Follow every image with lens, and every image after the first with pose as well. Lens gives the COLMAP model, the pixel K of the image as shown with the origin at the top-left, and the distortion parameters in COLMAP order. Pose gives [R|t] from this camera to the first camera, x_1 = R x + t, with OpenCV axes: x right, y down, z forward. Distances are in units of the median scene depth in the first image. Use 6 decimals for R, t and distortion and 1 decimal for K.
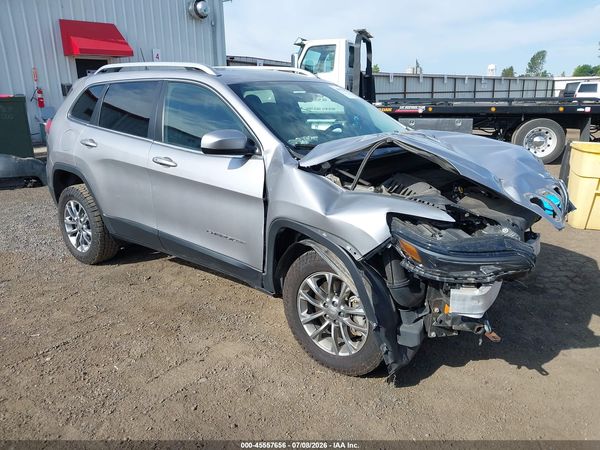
lens RADIAL K [[483.4, 0, 300.0], [0, 483.4, 225.0], [0, 0, 1]] dist [0.008070, -0.010202]
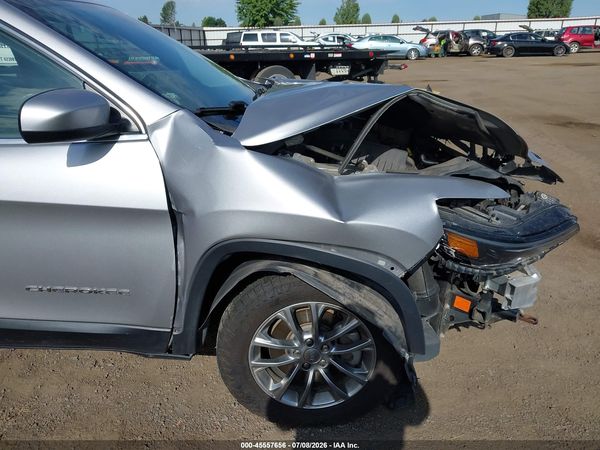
lens RADIAL K [[476.4, 0, 300.0], [0, 476.4, 225.0], [0, 0, 1]] dist [0.027464, -0.002703]
pose [[0.777293, -0.221434, 0.588883, -0.270563], [0.164103, 0.974971, 0.150005, -0.089913], [-0.607360, -0.019960, 0.794176, 0.420153]]
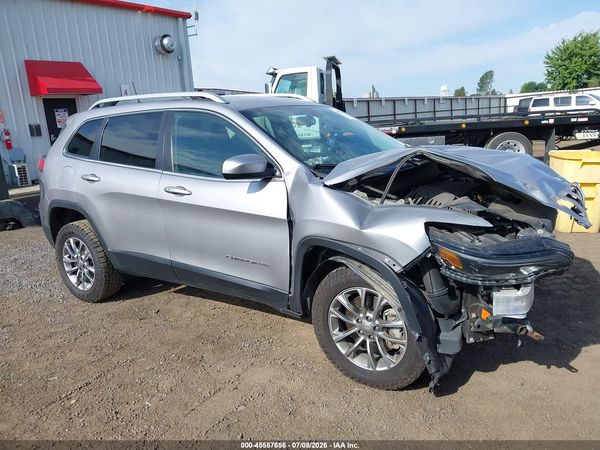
lens RADIAL K [[483.4, 0, 300.0], [0, 483.4, 225.0], [0, 0, 1]] dist [0.008070, -0.010202]
pose [[0.995344, -0.066874, 0.069409, -0.111516], [0.070649, 0.996069, -0.053440, 0.011351], [-0.065562, 0.058095, 0.996156, -0.003134]]
